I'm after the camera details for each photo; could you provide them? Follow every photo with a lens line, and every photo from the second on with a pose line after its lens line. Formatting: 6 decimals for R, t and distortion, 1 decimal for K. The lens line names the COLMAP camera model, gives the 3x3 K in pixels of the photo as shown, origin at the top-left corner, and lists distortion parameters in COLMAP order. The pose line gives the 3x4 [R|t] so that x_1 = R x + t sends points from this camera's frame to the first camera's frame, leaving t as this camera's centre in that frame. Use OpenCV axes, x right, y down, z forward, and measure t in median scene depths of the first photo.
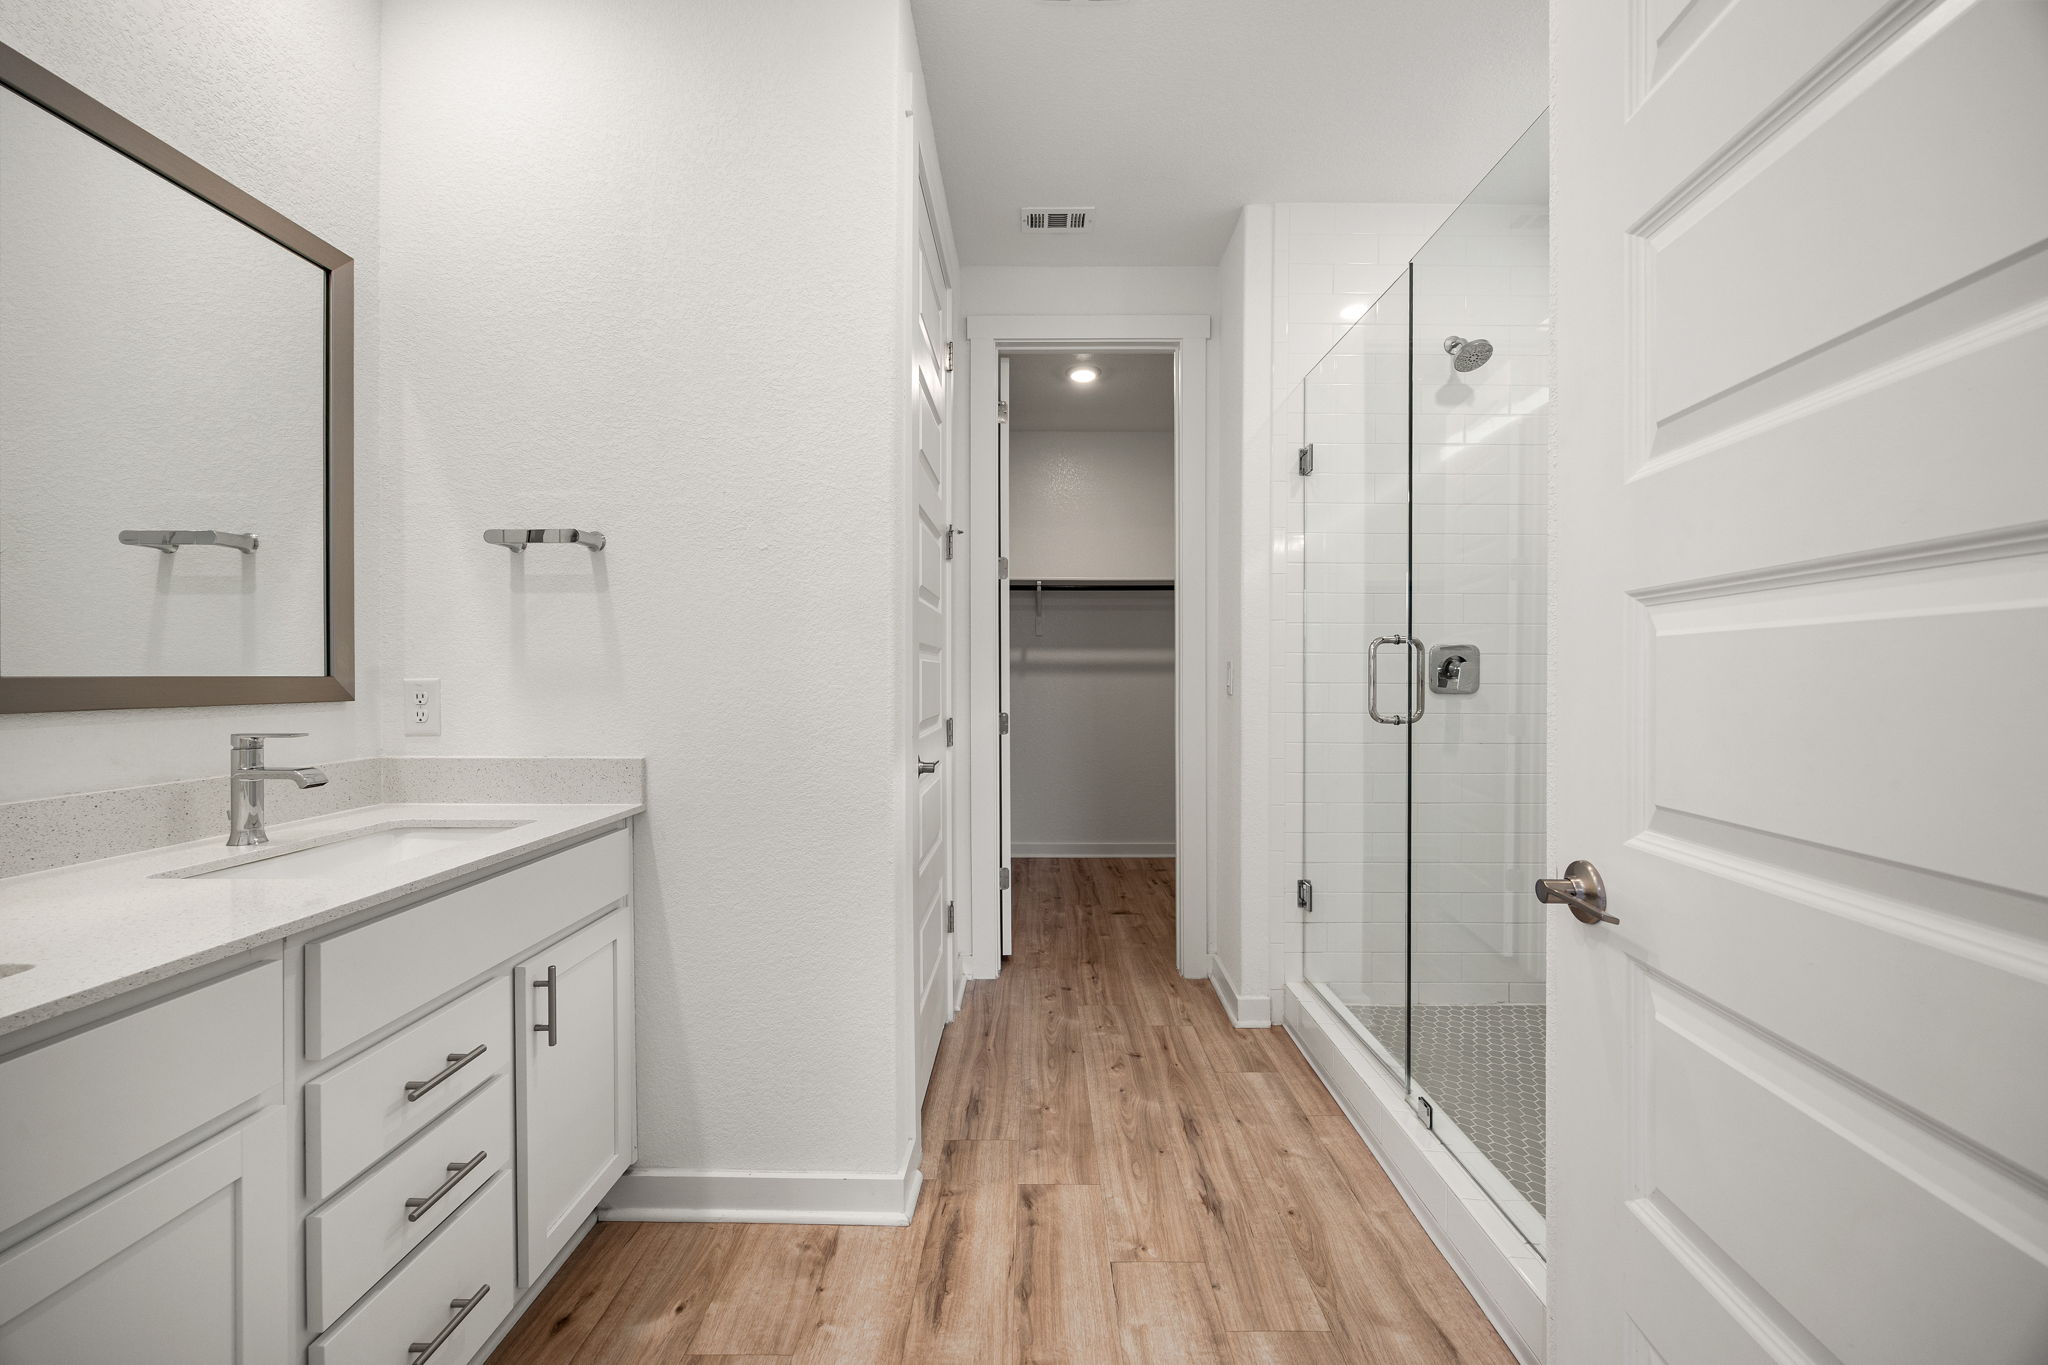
lens RADIAL K [[778.7, 0, 1026.7], [0, 778.7, 676.6], [0, 0, 1]] dist [-0.000660, 0.000194]
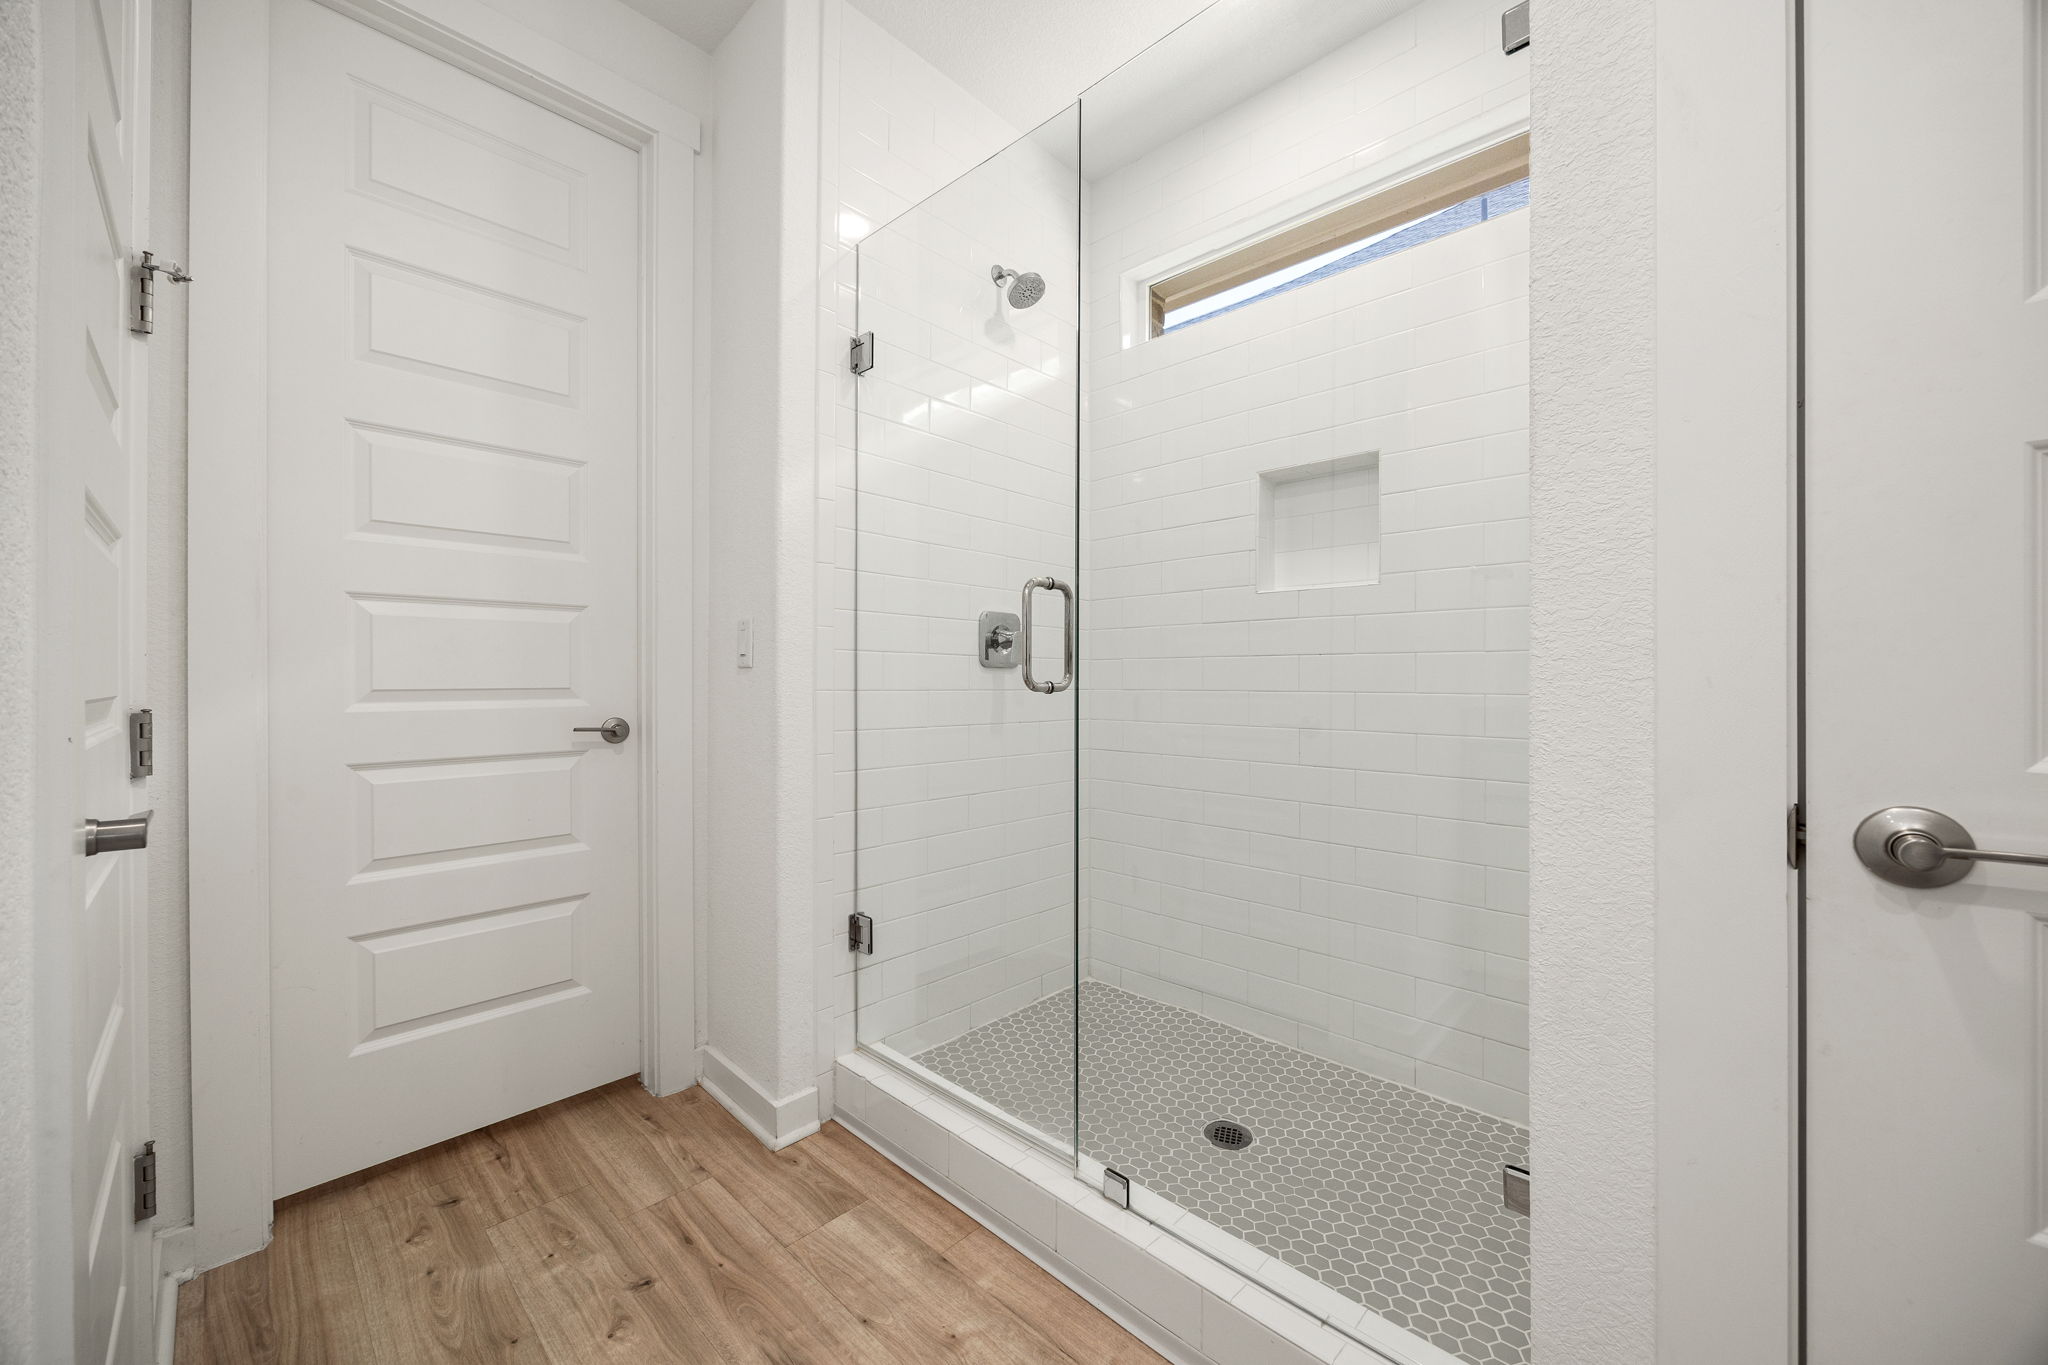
lens RADIAL K [[778.7, 0, 1026.1], [0, 778.7, 681.3], [0, 0, 1]] dist [-0.000660, 0.000194]
pose [[0.686936, 0.000004, 0.726718, -0.077521], [0.002874, 0.999992, -0.002723, 0.040608], [-0.726712, 0.003959, 0.686931, 0.368538]]
